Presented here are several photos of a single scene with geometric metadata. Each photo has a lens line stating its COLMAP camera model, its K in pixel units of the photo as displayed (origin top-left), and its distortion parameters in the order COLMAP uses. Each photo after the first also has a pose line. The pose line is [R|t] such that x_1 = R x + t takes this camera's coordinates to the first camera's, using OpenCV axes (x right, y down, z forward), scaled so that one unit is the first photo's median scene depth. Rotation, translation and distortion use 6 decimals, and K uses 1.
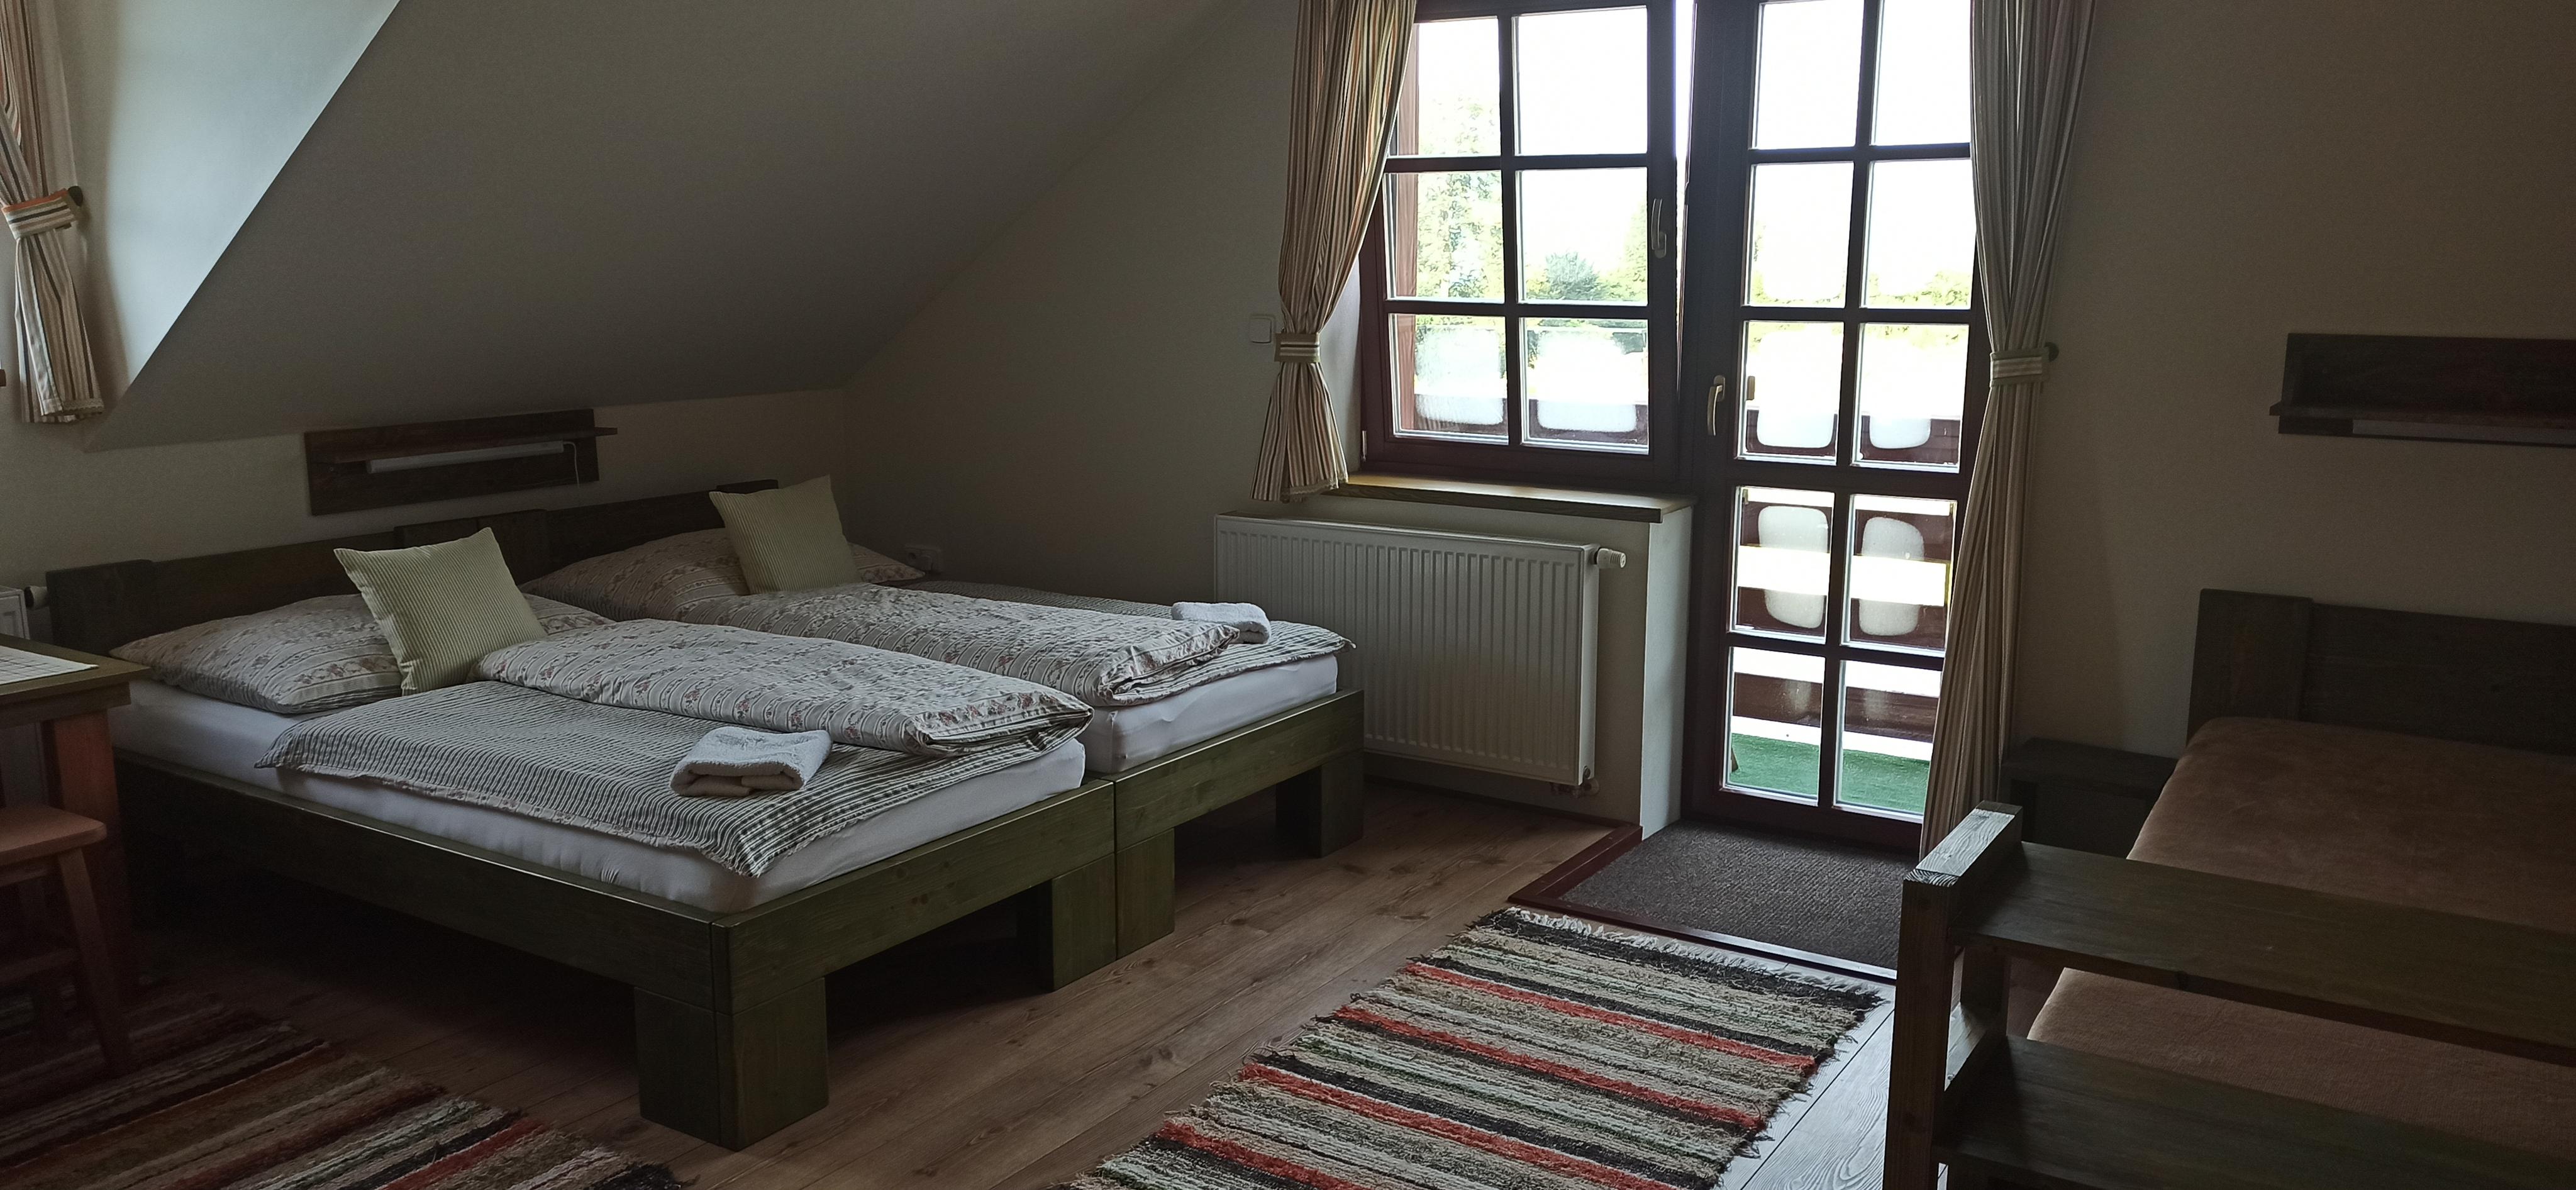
lens RADIAL K [[1875.6, 0, 1288.0], [0, 1875.6, 595.0], [0, 0, 1]] dist [0.054368, -0.047614]
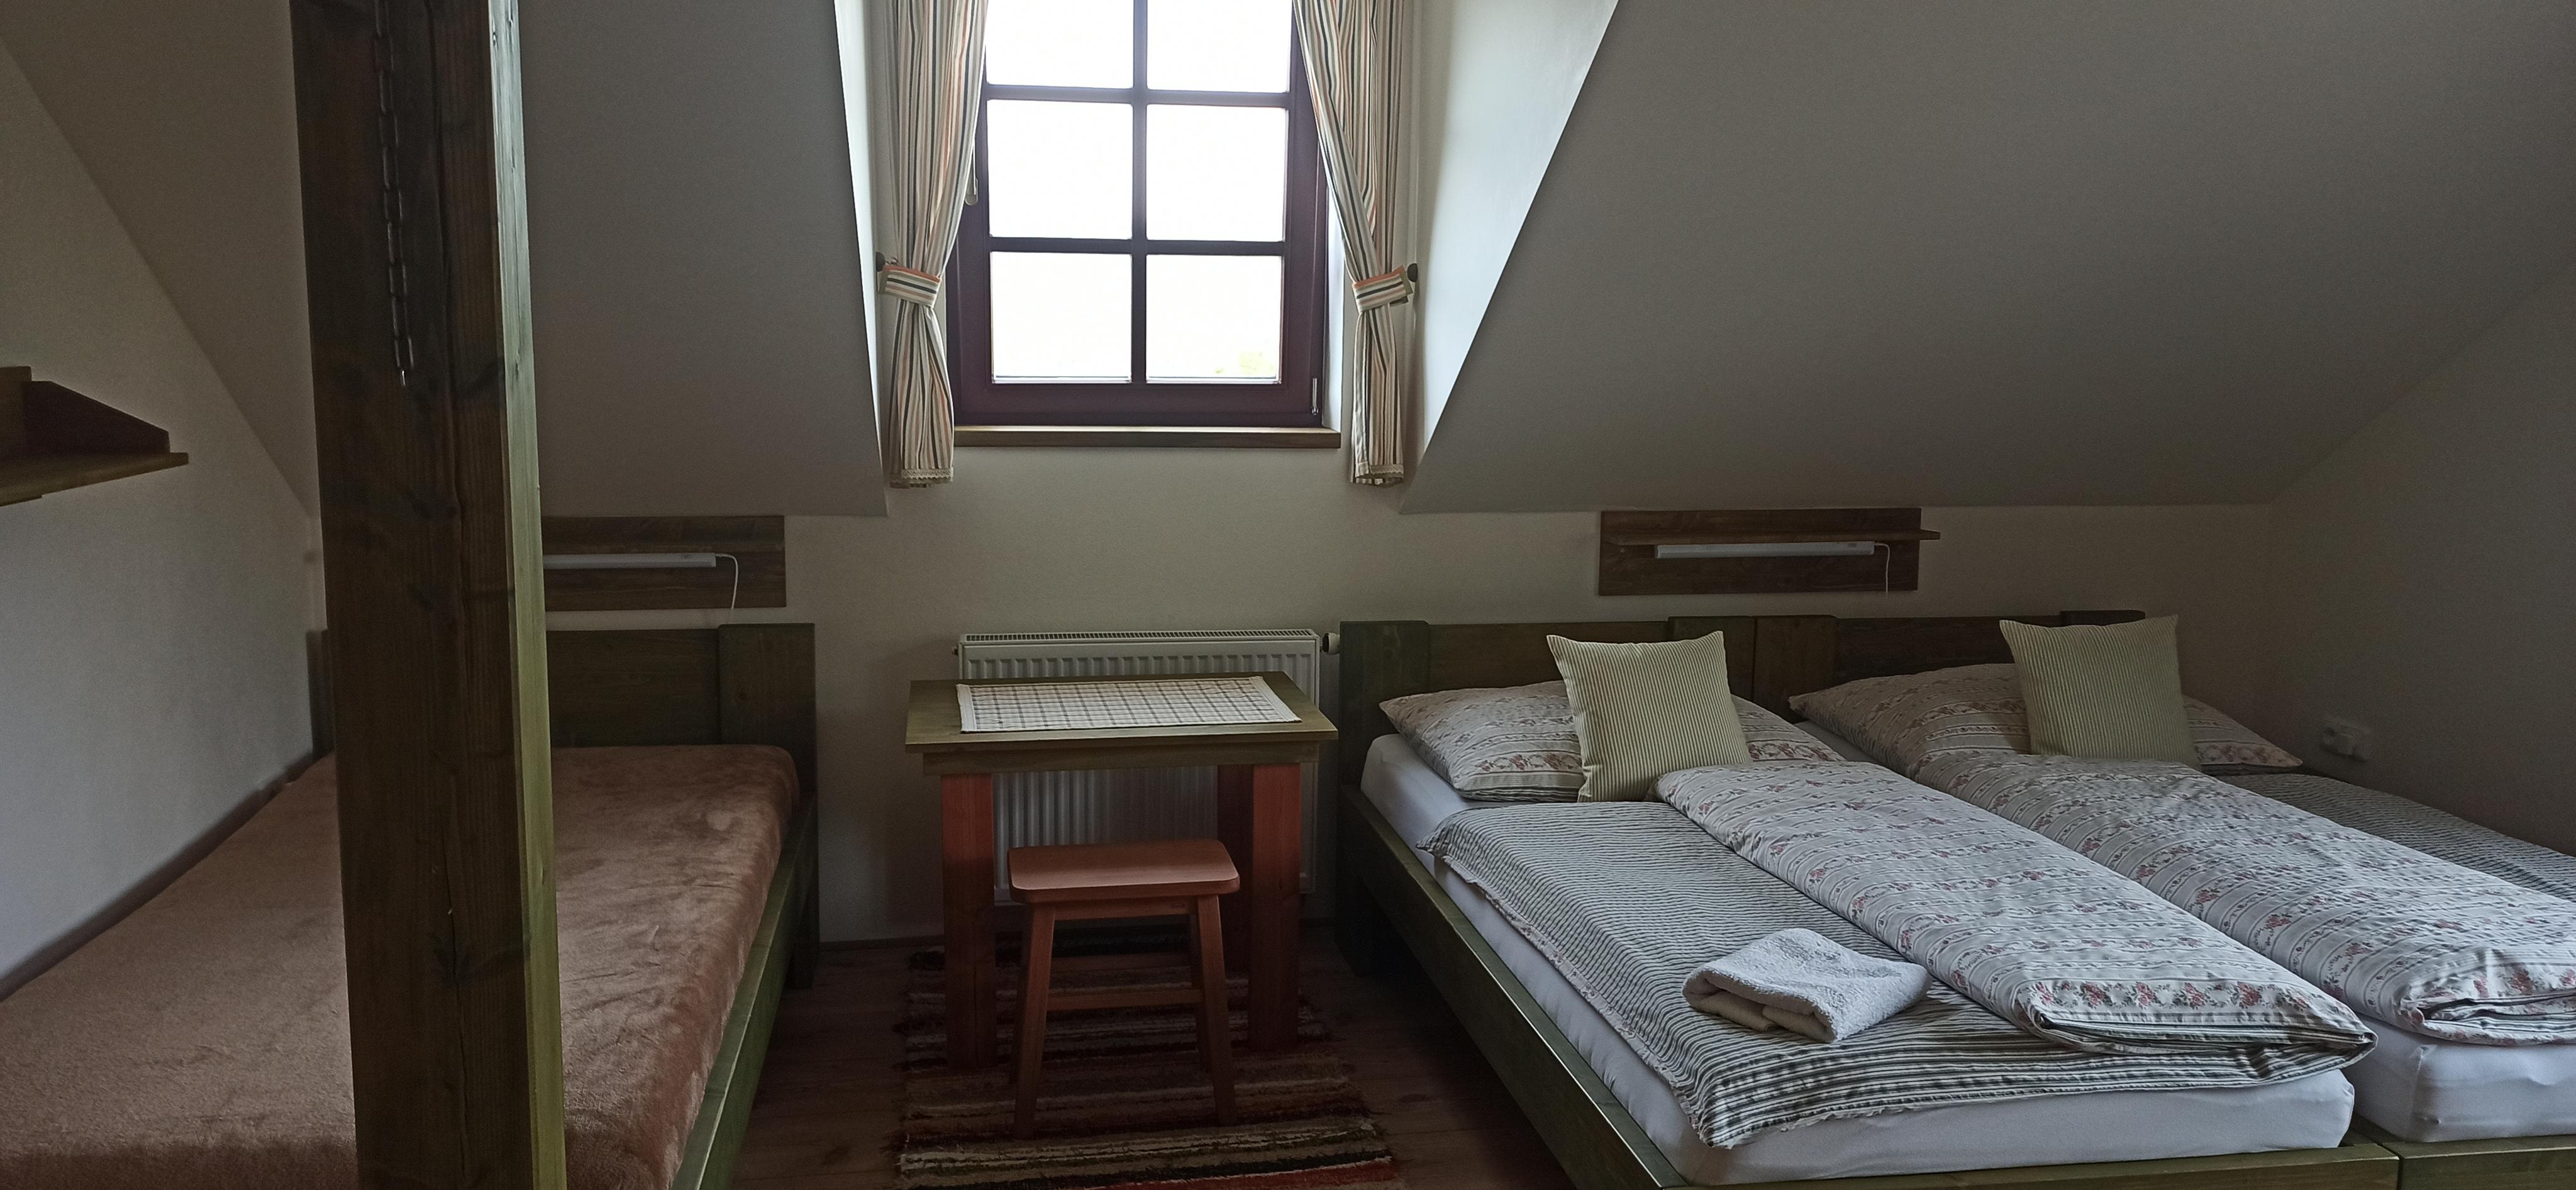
lens RADIAL K [[1875.6, 0, 1288.0], [0, 1875.6, 595.0], [0, 0, 1]] dist [0.054368, -0.047614]
pose [[0.681836, 0.112850, -0.722748, 0.097075], [-0.144928, 0.989283, 0.017743, -0.046386], [0.717004, 0.092649, 0.690884, 0.278584]]
